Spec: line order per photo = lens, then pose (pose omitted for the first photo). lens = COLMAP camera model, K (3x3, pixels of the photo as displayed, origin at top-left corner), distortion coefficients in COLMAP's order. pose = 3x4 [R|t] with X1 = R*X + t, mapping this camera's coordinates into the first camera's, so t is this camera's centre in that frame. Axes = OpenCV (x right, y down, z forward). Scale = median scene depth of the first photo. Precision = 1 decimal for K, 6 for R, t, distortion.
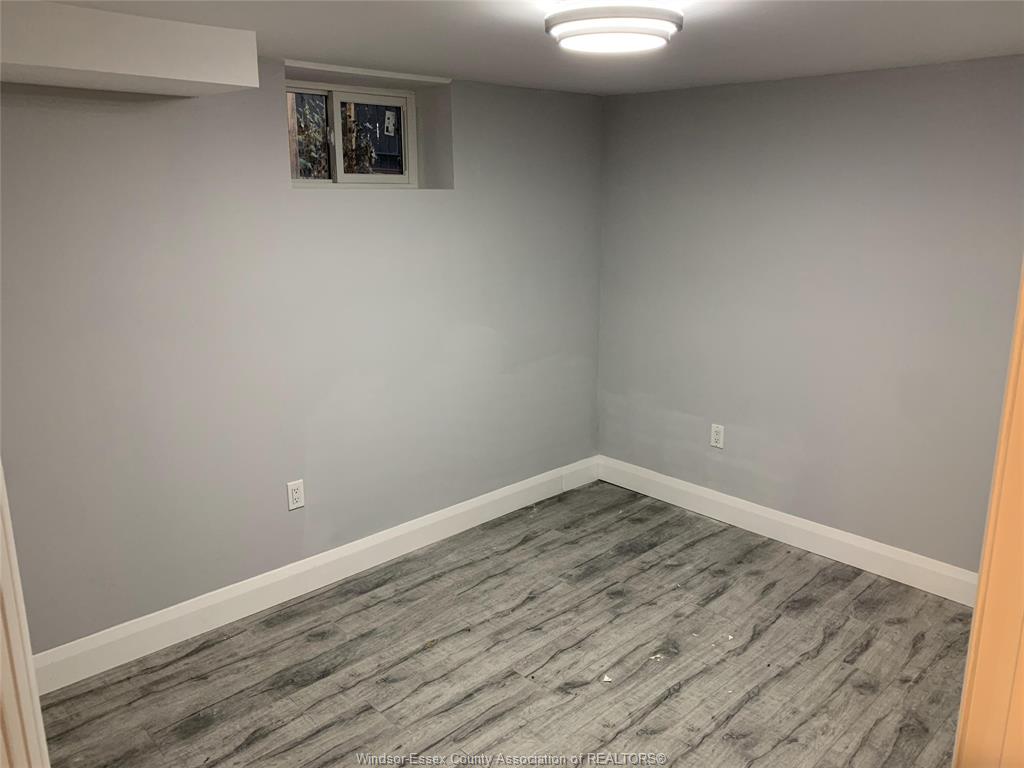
lens RADIAL K [[789.7, 0, 515.2], [0, 789.7, 383.9], [0, 0, 1]] dist [0.045038, -0.053625]
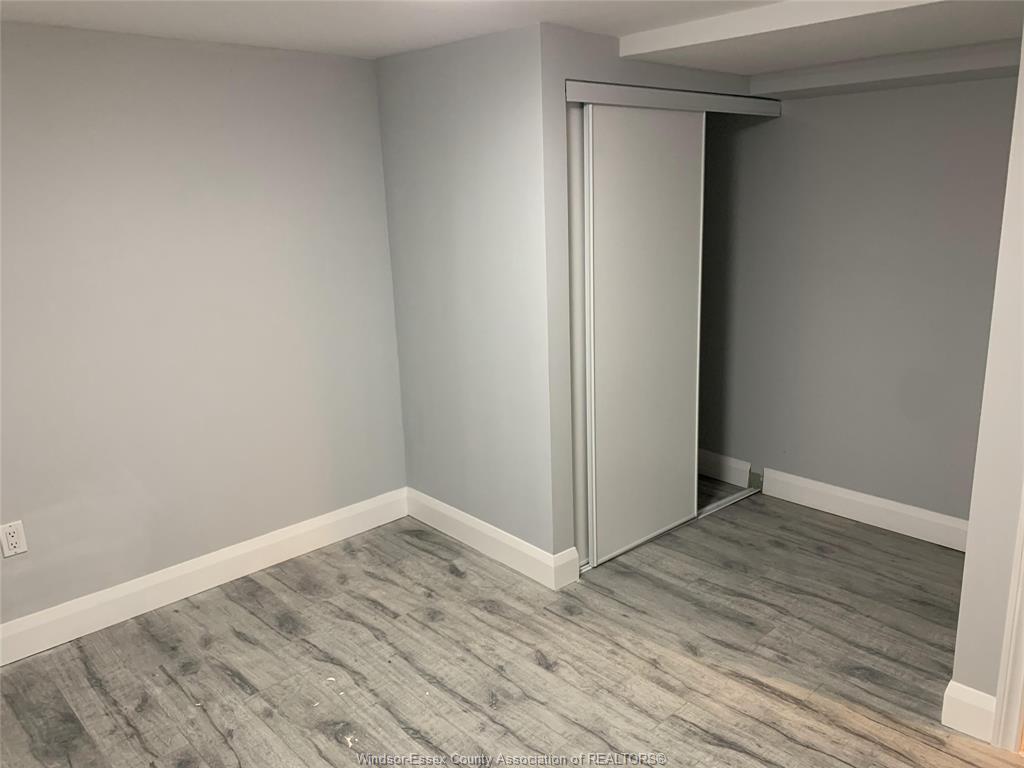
lens RADIAL K [[789.7, 0, 518.5], [0, 789.7, 390.6], [0, 0, 1]] dist [0.045038, -0.053625]
pose [[-0.003236, -0.254640, 0.967030, -0.494876], [0.270012, 0.930894, 0.246028, -0.136974], [-0.962851, 0.261906, 0.065744, 0.656919]]
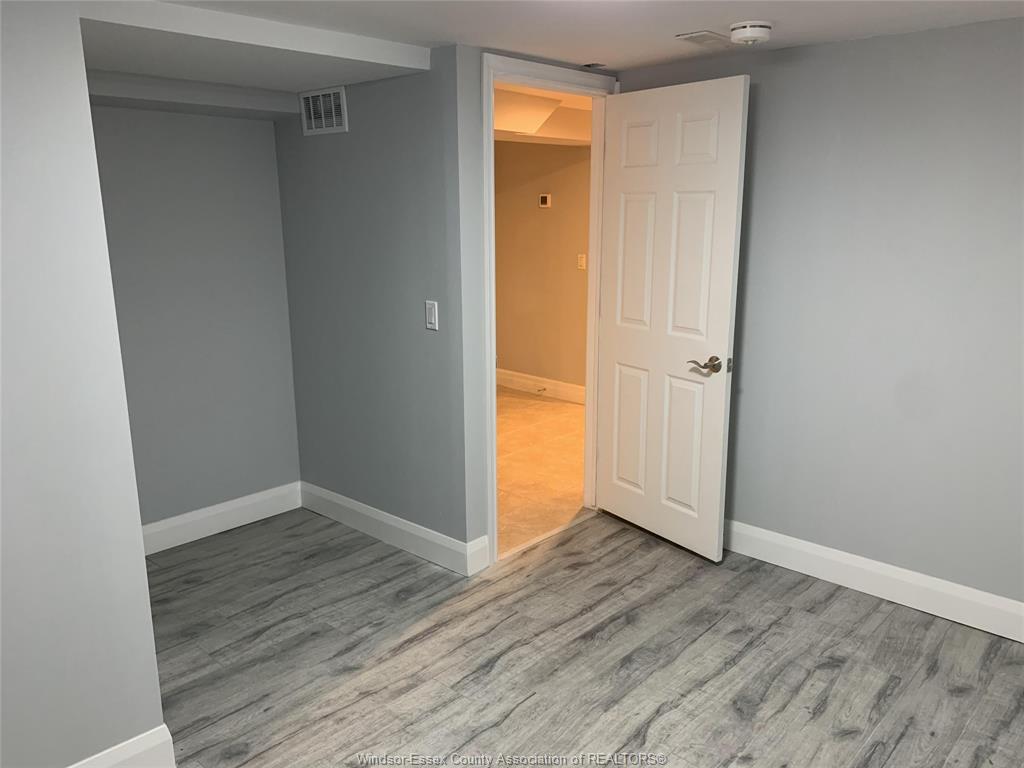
lens RADIAL K [[789.7, 0, 513.6], [0, 789.7, 382.0], [0, 0, 1]] dist [0.045038, -0.053625]
pose [[-0.998263, 0.016853, -0.056462, 0.471879], [-0.010805, 0.889620, 0.456573, -0.353615], [0.057924, 0.456390, -0.887892, 1.541308]]
